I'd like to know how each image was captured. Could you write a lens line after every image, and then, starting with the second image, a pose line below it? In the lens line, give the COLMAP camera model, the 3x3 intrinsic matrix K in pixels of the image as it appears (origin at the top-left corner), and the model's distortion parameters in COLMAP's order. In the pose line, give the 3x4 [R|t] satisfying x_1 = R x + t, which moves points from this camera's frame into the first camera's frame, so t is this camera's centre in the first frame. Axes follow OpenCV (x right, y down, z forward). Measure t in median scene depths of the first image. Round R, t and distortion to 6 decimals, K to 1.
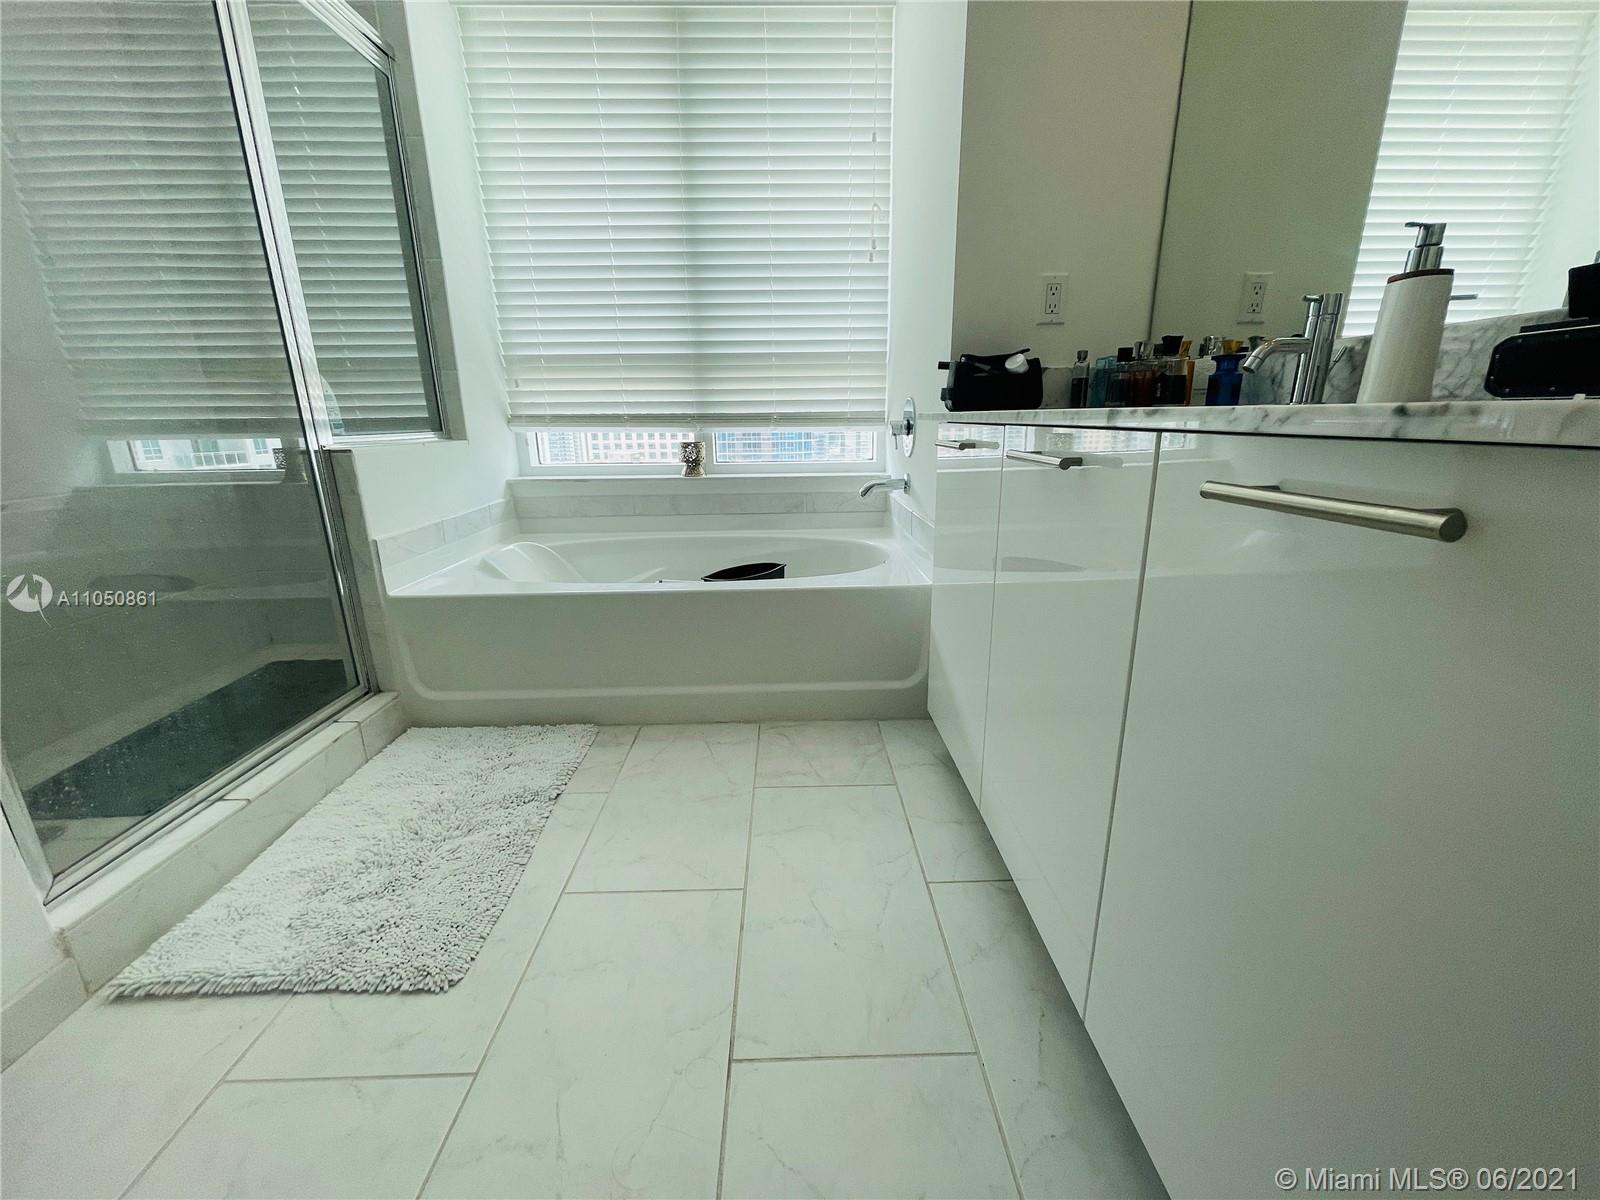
lens RADIAL K [[641.1, 0, 803.6], [0, 641.1, 597.0], [0, 0, 1]] dist [-0.004353, 0.000303]
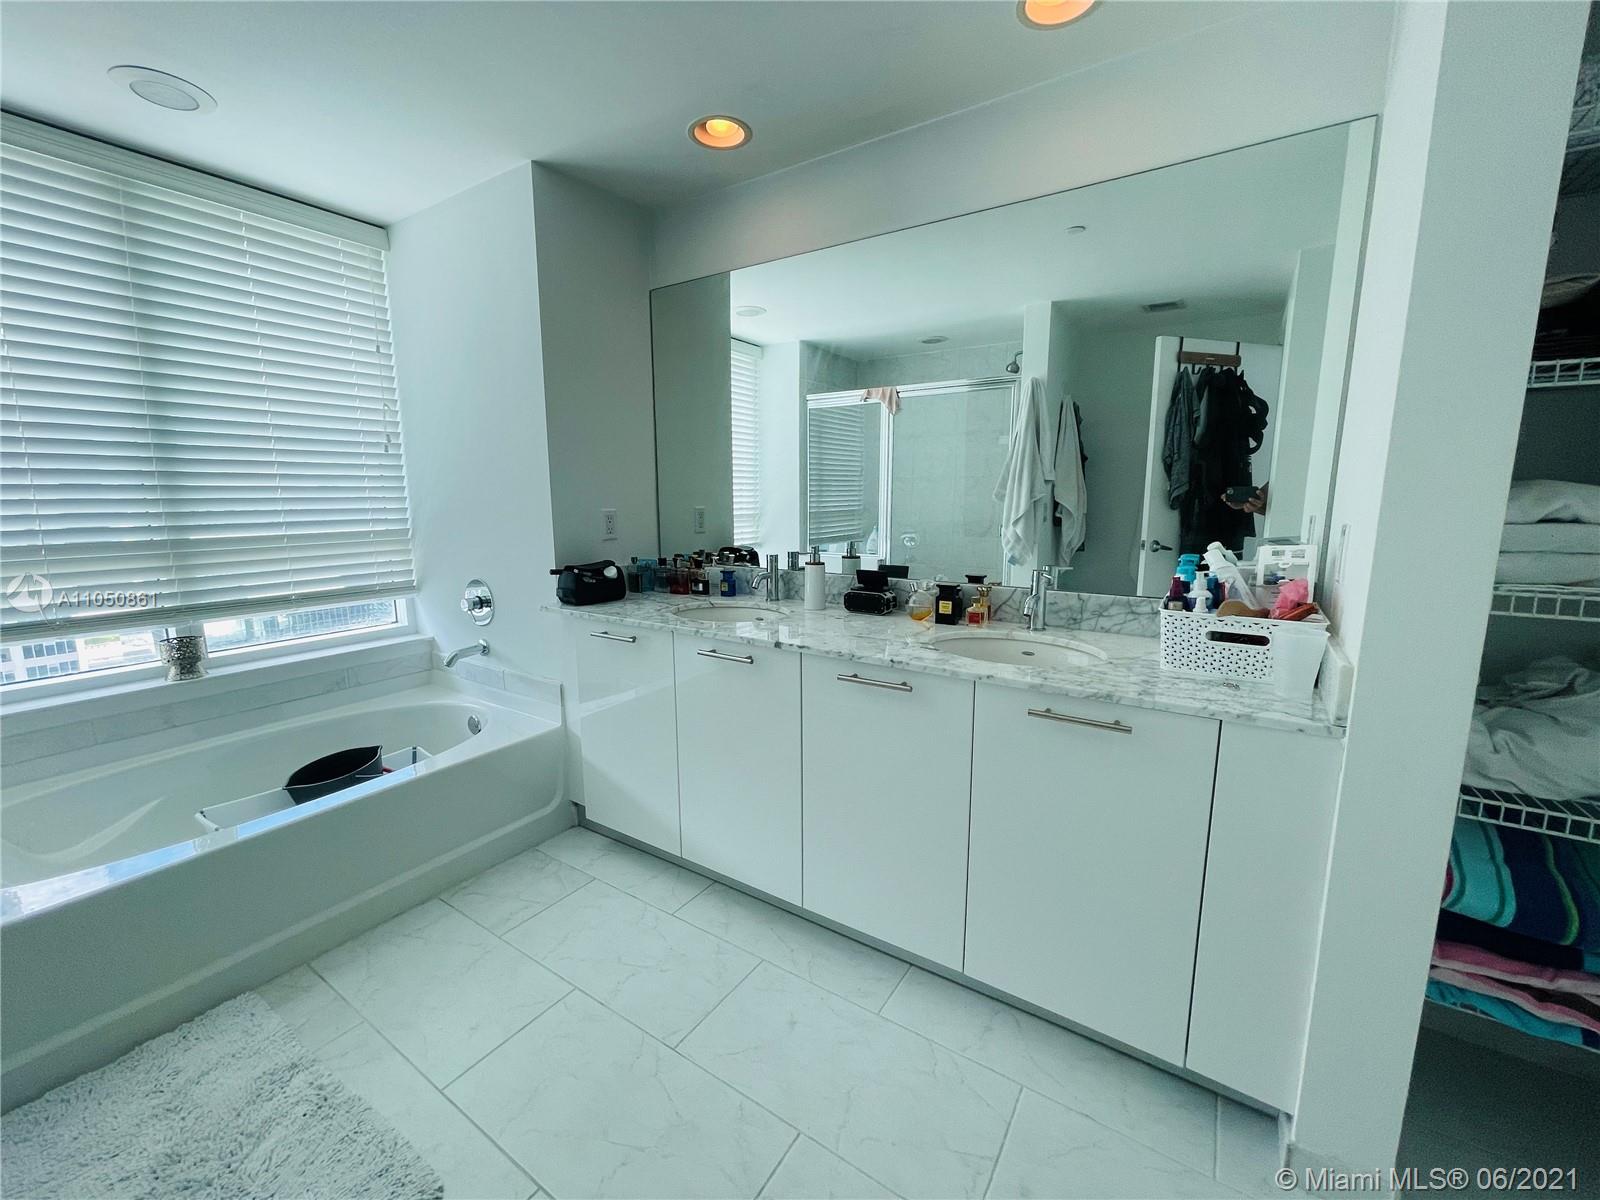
lens RADIAL K [[641.1, 0, 800.3], [0, 641.1, 598.8], [0, 0, 1]] dist [-0.004353, 0.000303]
pose [[0.574785, -0.127010, 0.808388, -0.524981], [0.216027, 0.976387, -0.000196, -0.161300], [-0.789275, 0.174746, 0.588650, -0.206468]]
